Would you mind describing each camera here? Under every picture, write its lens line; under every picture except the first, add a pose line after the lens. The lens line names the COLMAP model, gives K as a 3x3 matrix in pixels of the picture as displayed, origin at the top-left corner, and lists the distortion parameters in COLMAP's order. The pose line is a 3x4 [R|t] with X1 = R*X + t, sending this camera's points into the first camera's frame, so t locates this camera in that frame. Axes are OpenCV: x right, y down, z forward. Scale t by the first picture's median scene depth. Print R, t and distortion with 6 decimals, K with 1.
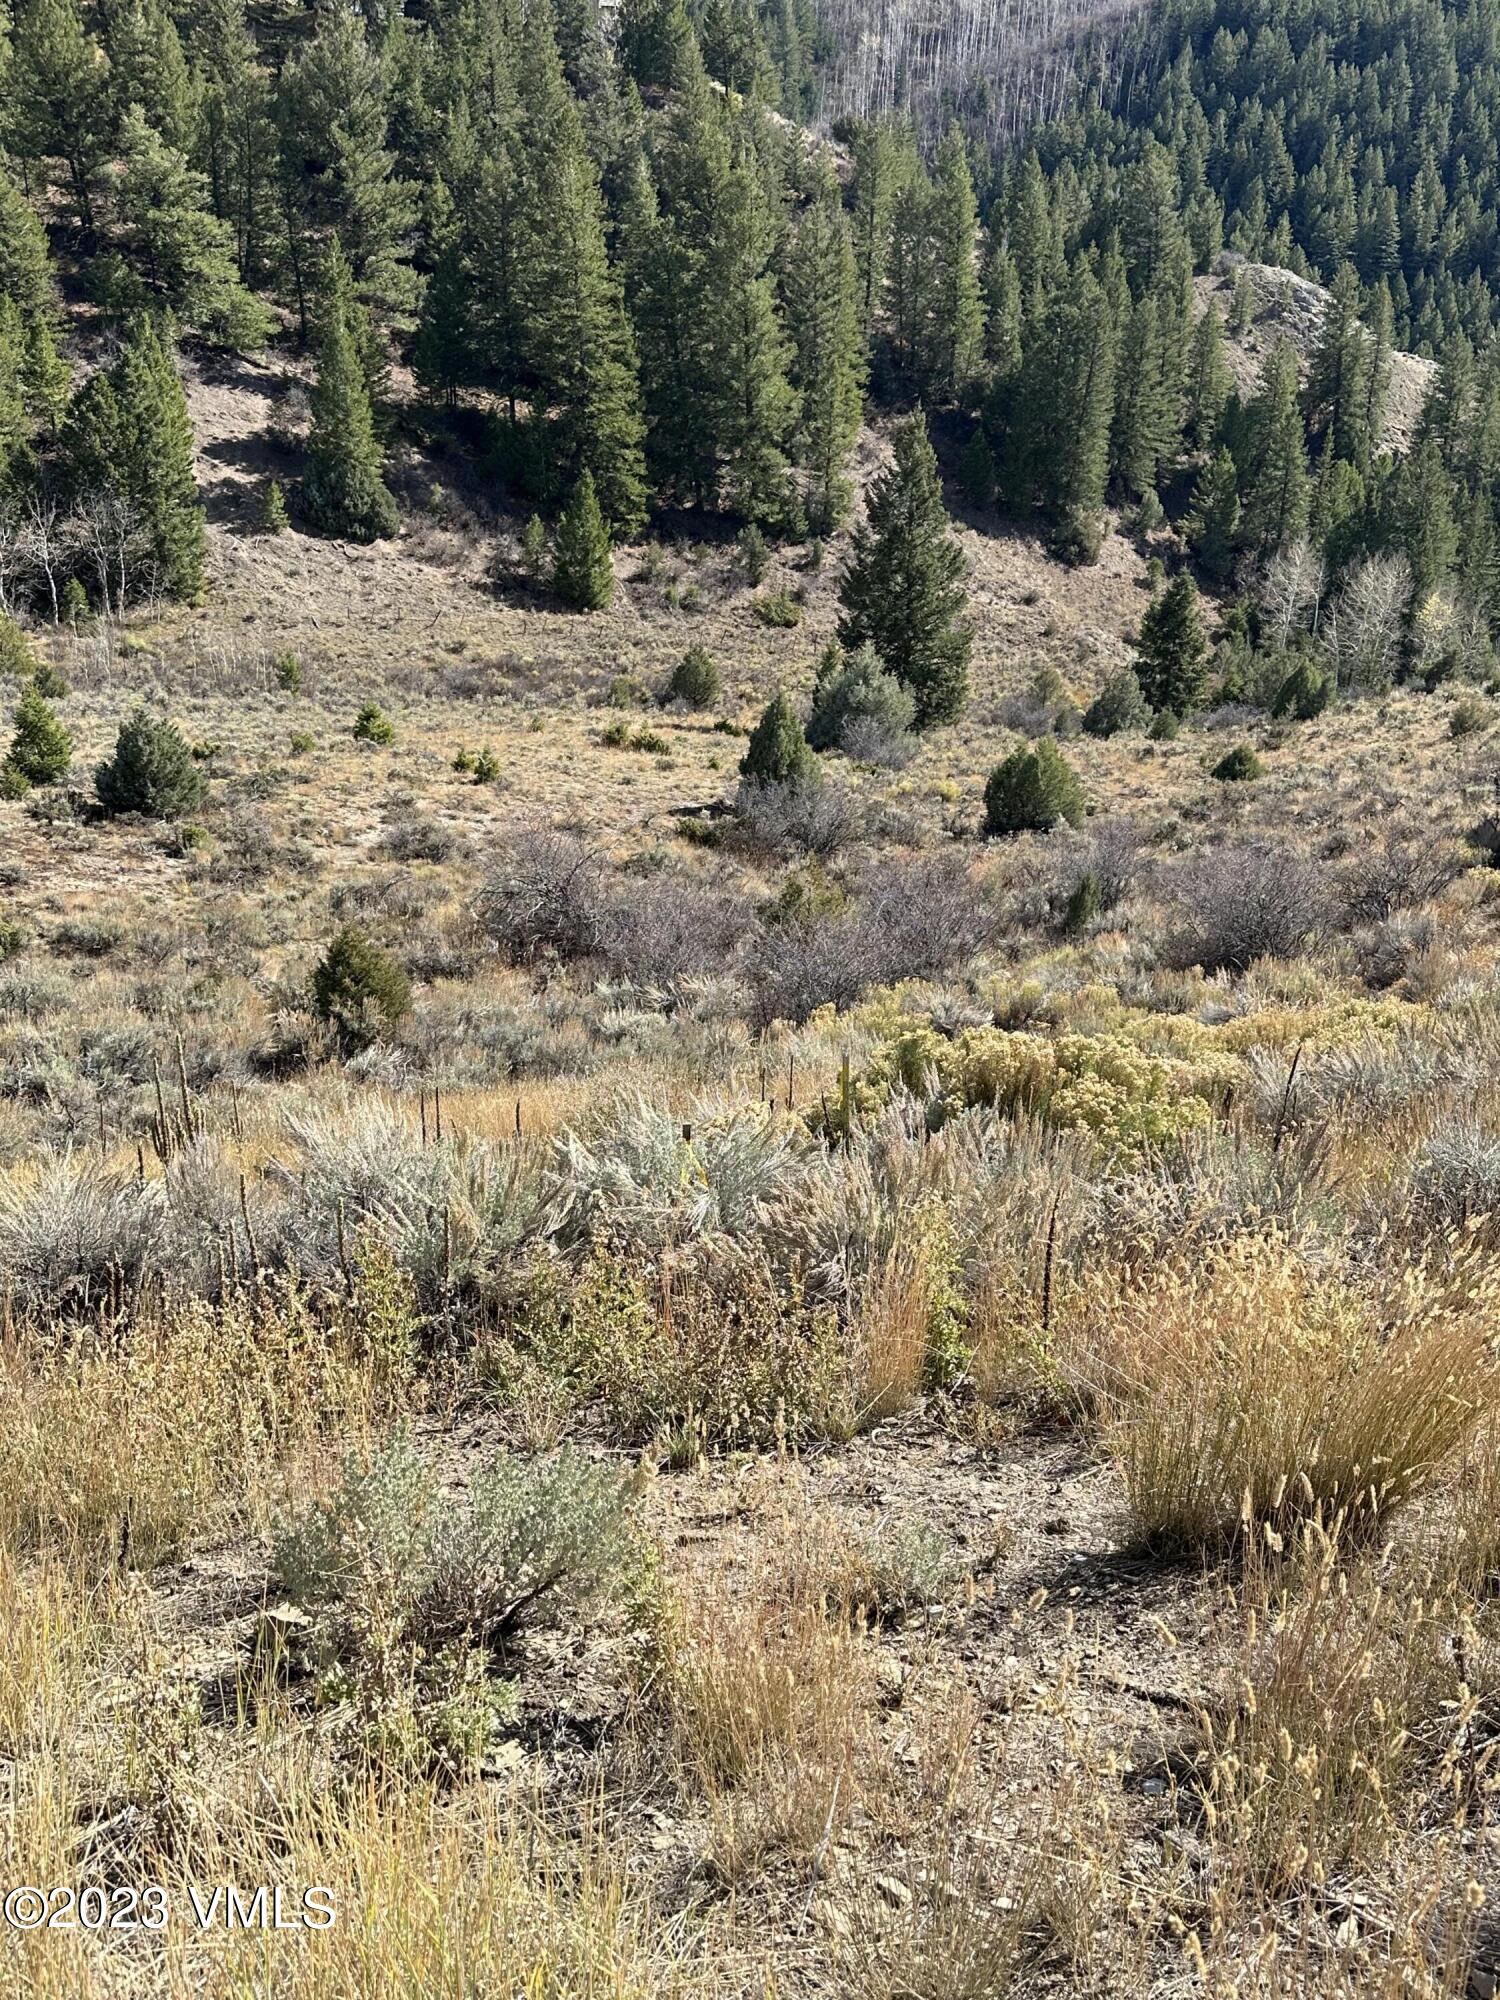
lens RADIAL K [[1862.4, 0, 751.3], [0, 1862.4, 978.8], [0, 0, 1]] dist [0.036371, 0.000000]
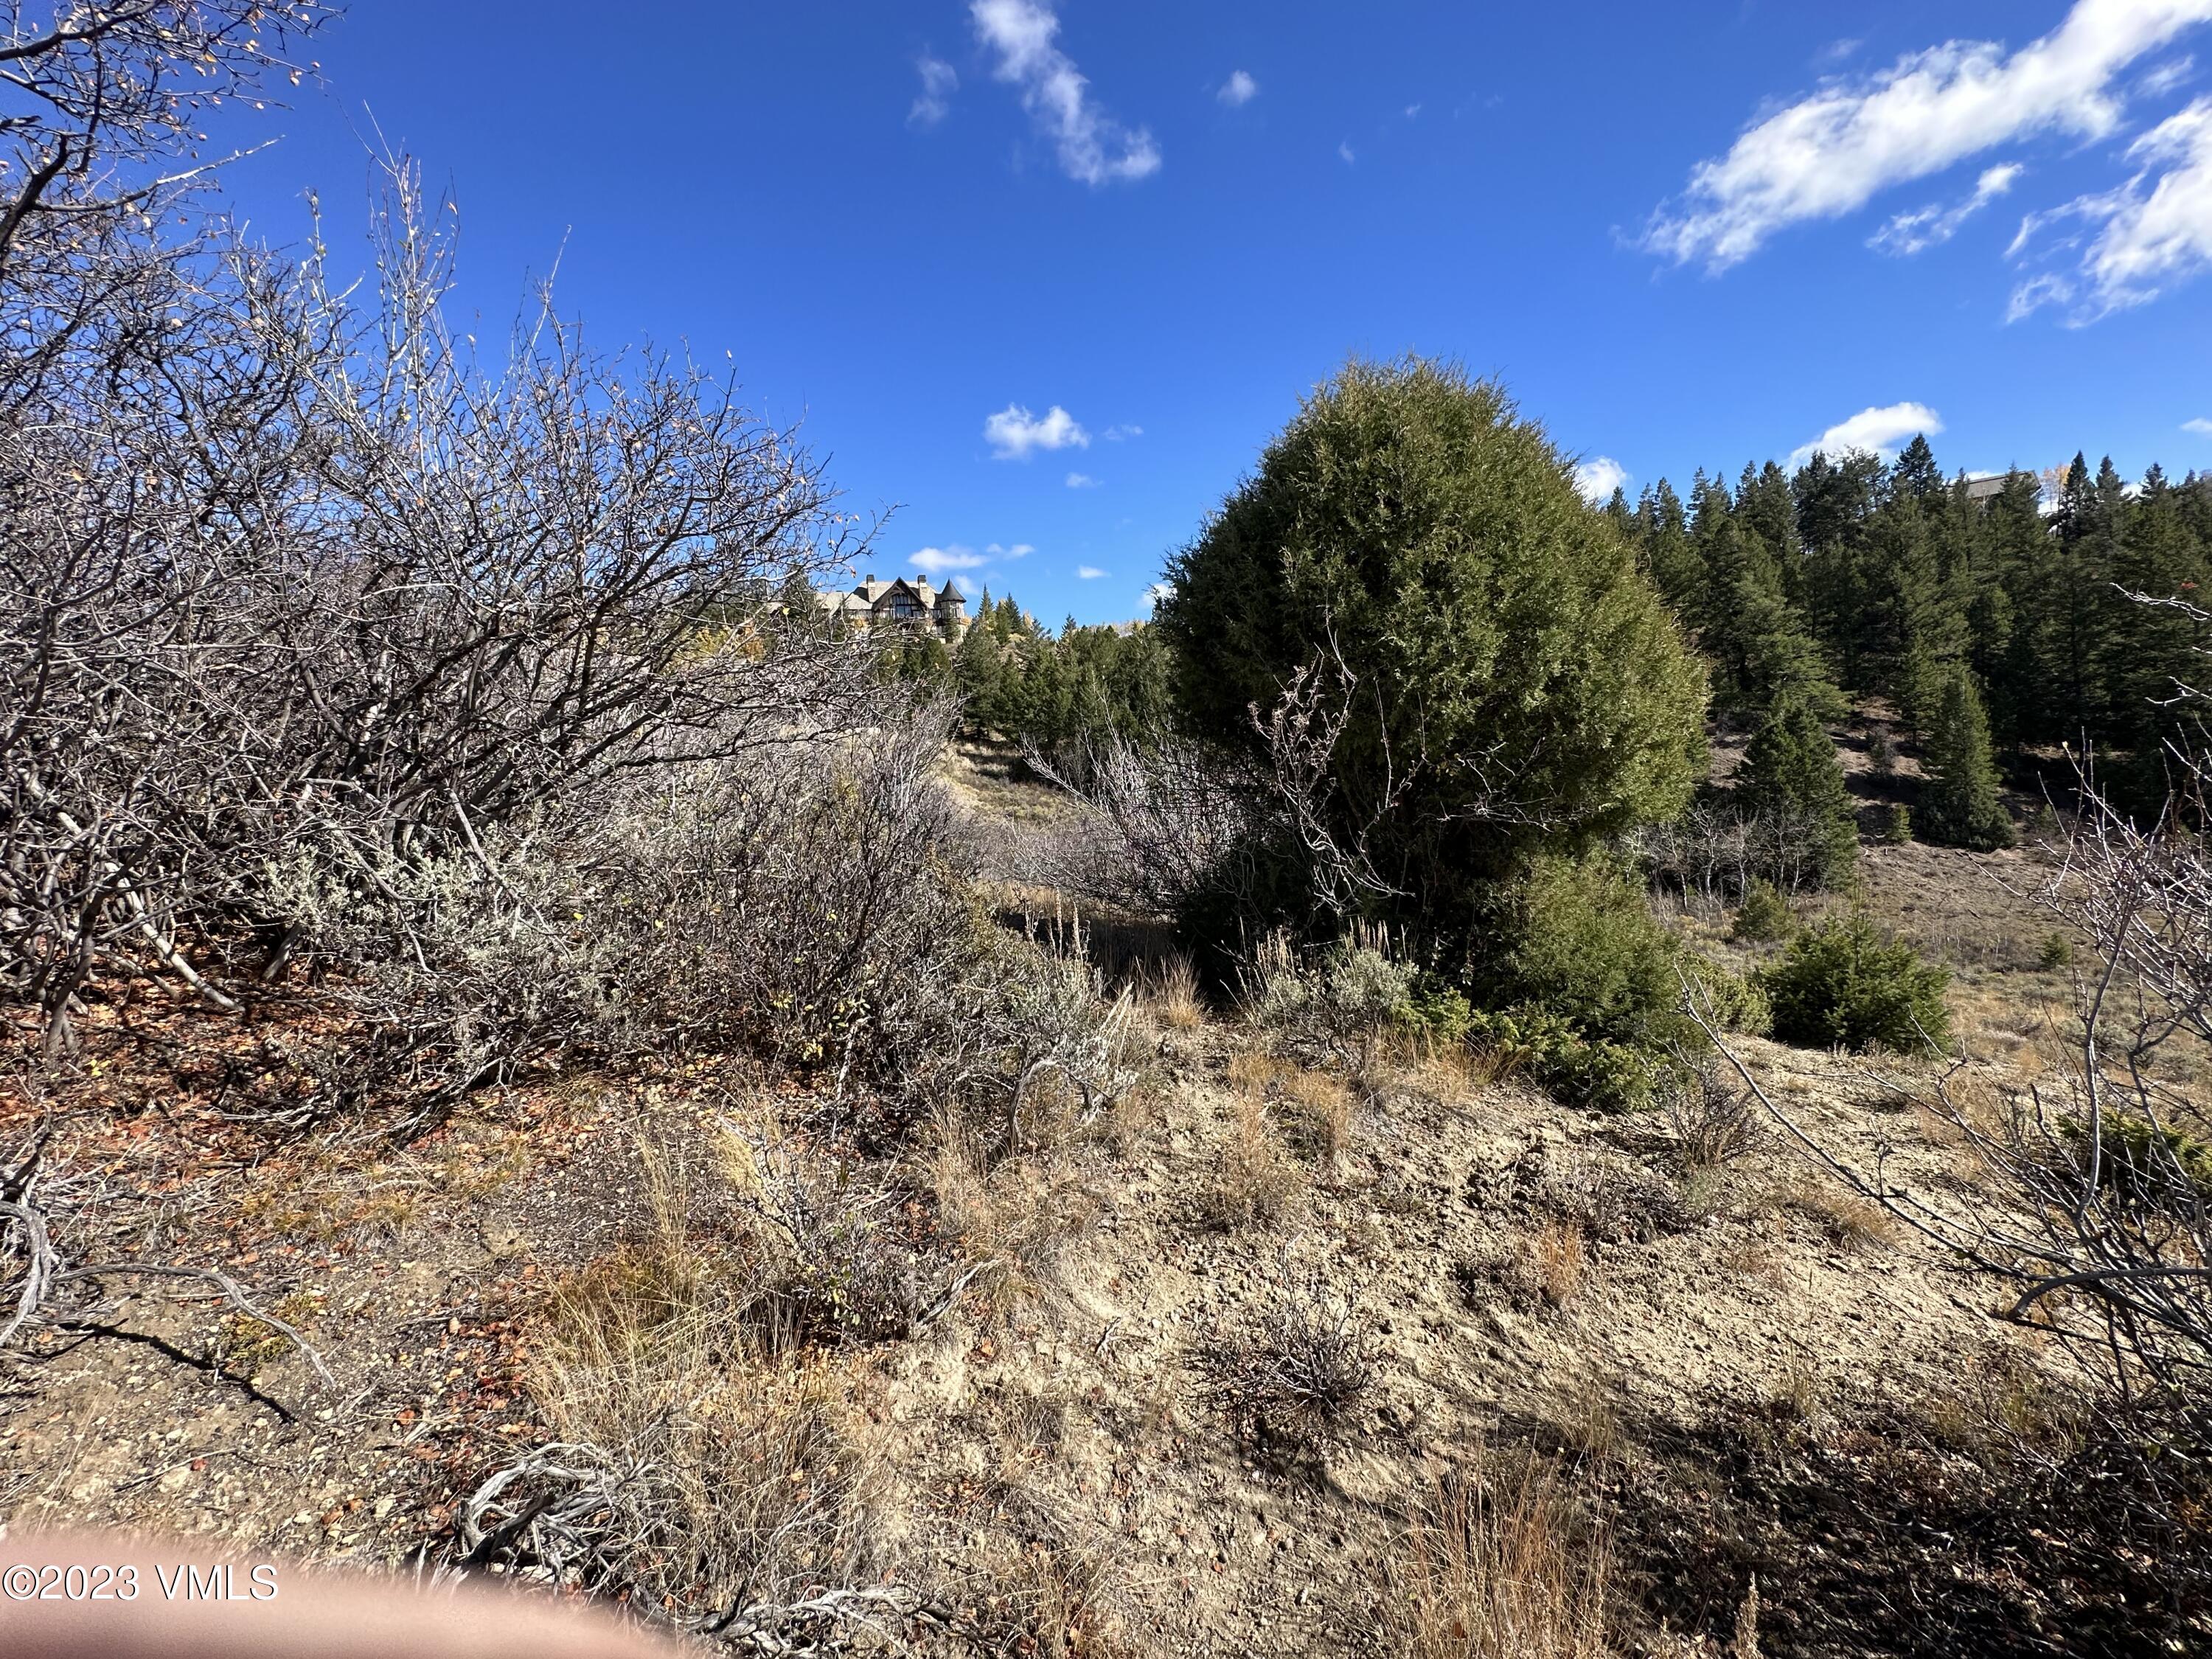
lens RADIAL K [[883.6, 0, 1106.4], [0, 883.6, 832.7], [0, 0, 1]] dist [-0.002039, 0.000151]
pose [[0.731780, -0.038338, -0.680462, -0.212178], [-0.165453, 0.958557, -0.231937, -0.020737], [0.661153, 0.282311, 0.695109, 0.217055]]
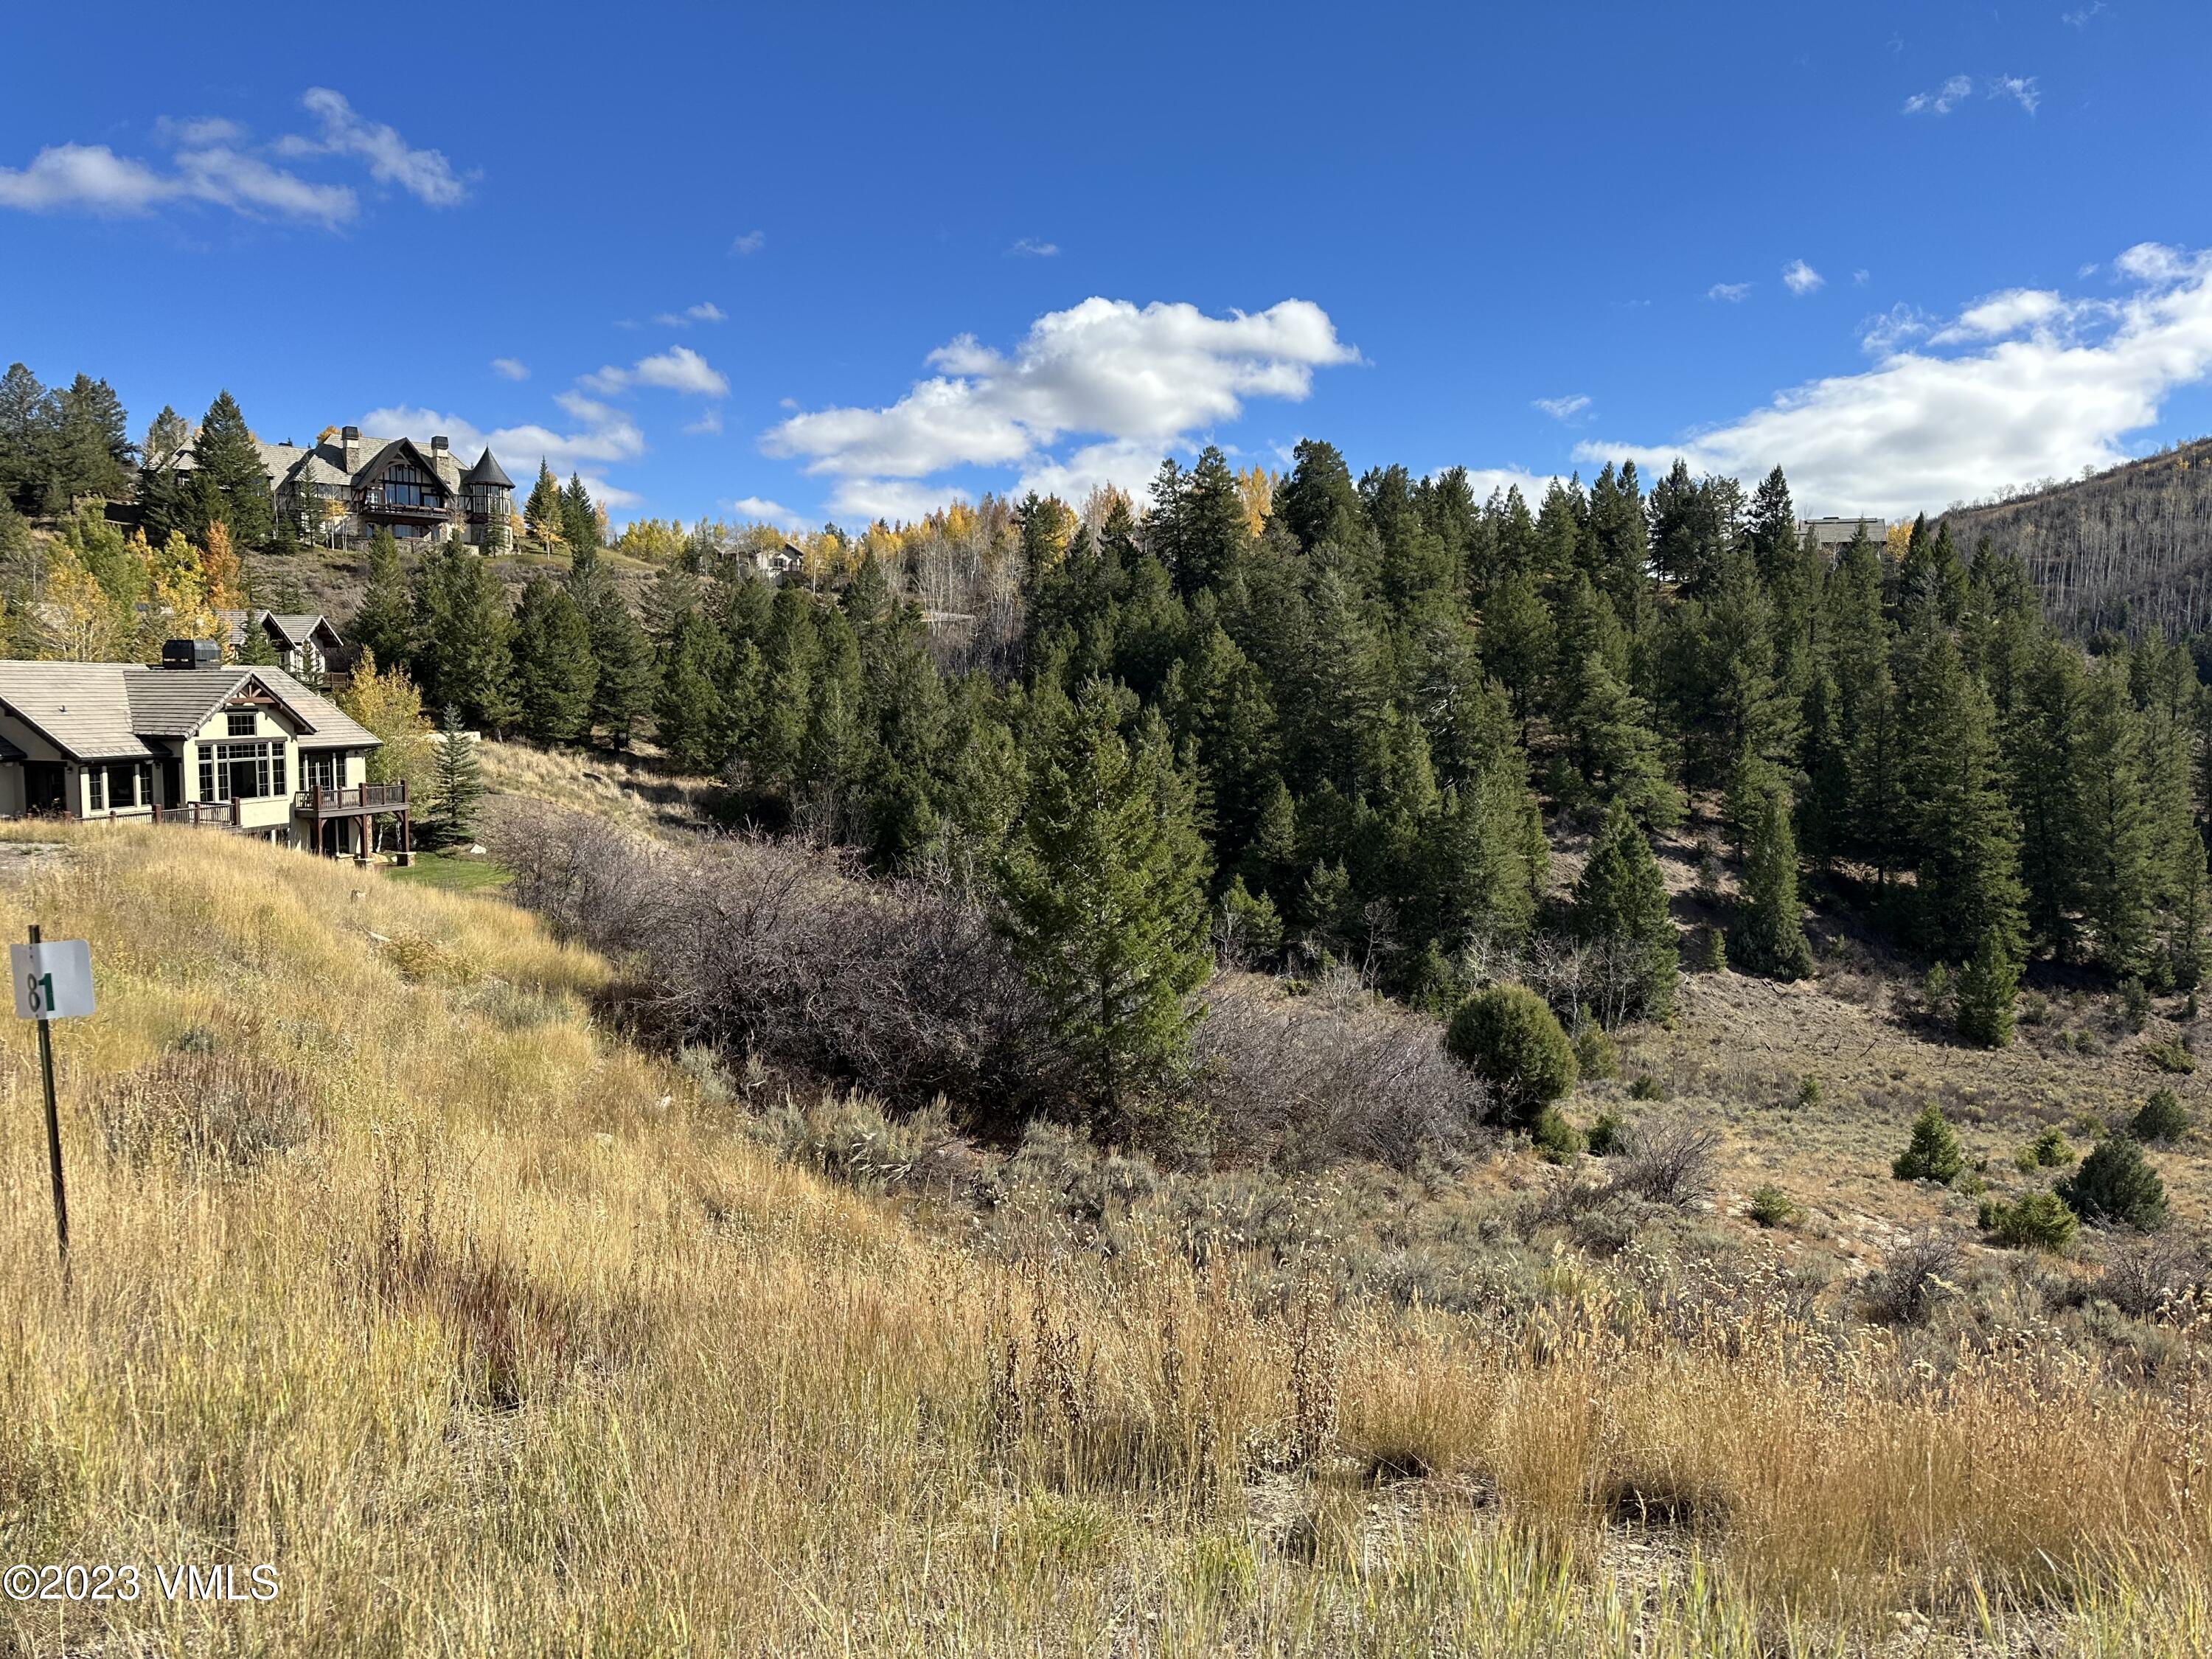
lens RADIAL K [[1542.9, 0, 1096.5], [0, 1542.9, 841.5], [0, 0, 1]] dist [0.097381, -0.130295]
pose [[0.912205, 0.004543, -0.409709, -0.181501], [-0.130220, 0.951309, -0.279383, 0.013303], [0.388491, 0.308206, 0.868380, -0.046172]]
